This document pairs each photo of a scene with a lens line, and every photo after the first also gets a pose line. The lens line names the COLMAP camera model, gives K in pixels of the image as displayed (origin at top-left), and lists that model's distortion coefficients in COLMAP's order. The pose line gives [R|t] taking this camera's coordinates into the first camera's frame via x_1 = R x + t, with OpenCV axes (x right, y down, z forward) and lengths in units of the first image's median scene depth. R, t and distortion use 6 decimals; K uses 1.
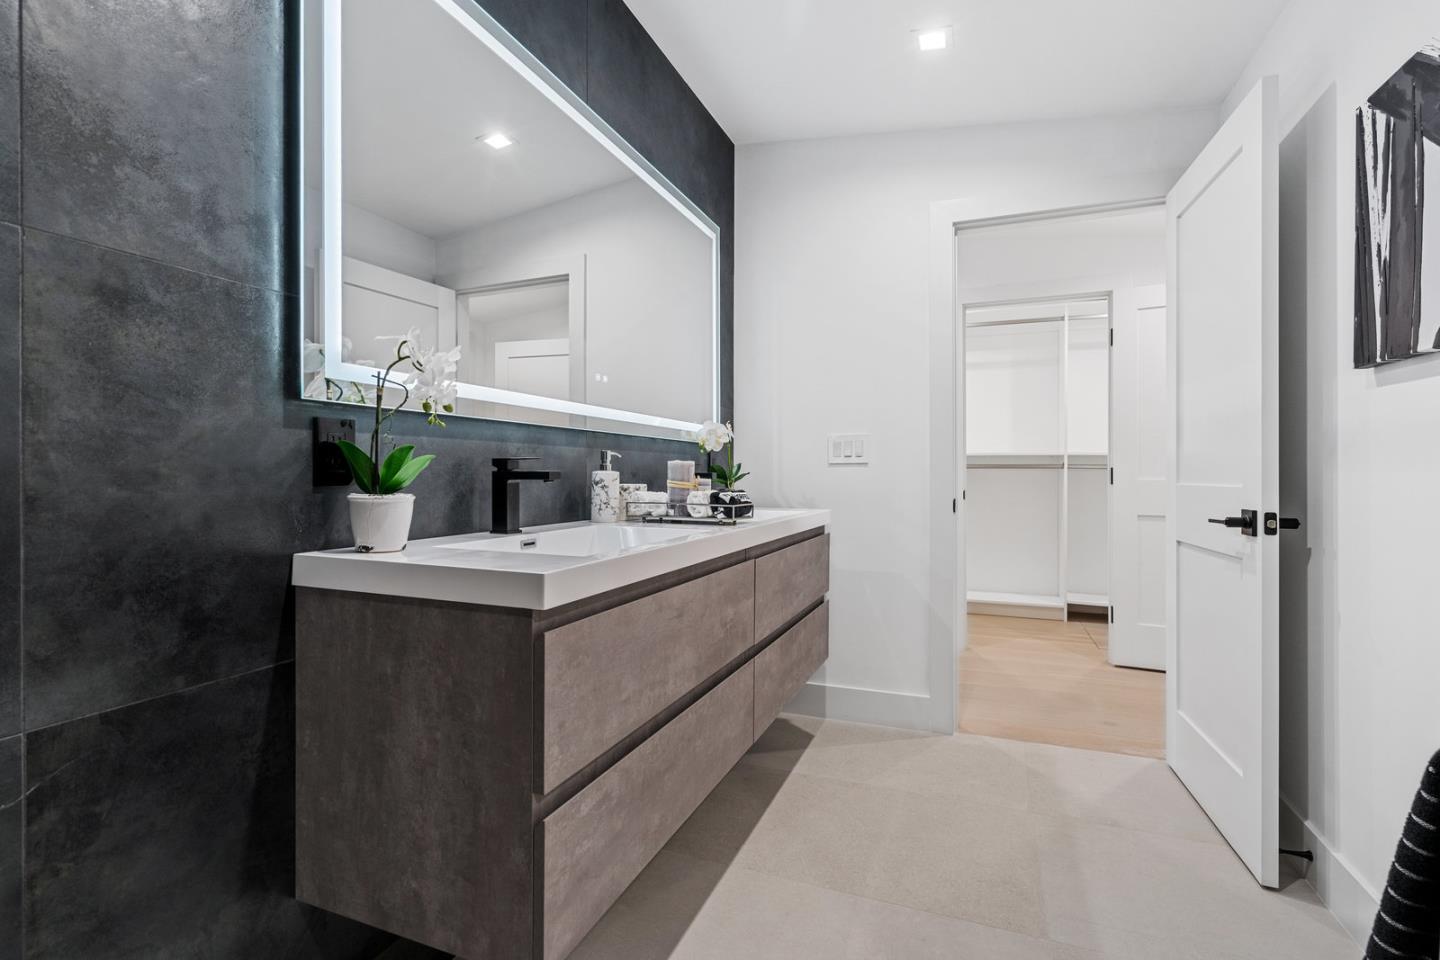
lens RADIAL K [[667.1, 0, 720.8], [0, 667.1, 481.3], [0, 0, 1]] dist [-0.001101, 0.003306]
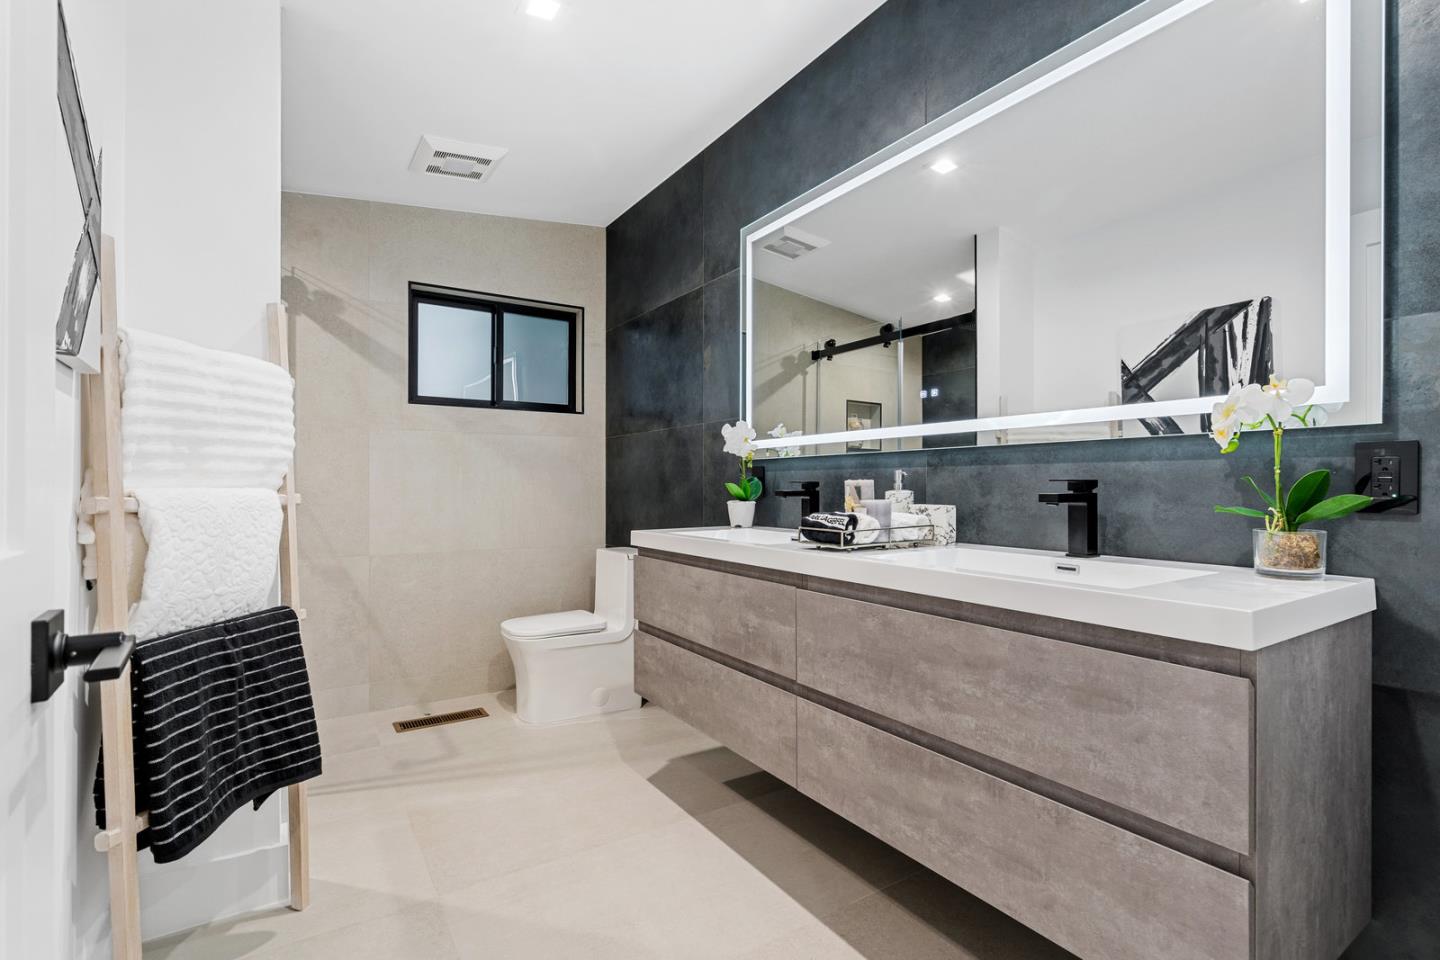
lens RADIAL K [[667.1, 0, 722.3], [0, 667.1, 485.3], [0, 0, 1]] dist [-0.001101, 0.003306]
pose [[-0.581250, -0.005556, -0.813706, 0.818412], [-0.003650, 0.999984, -0.004220, -0.017906], [0.813717, 0.000517, -0.581261, 1.386205]]
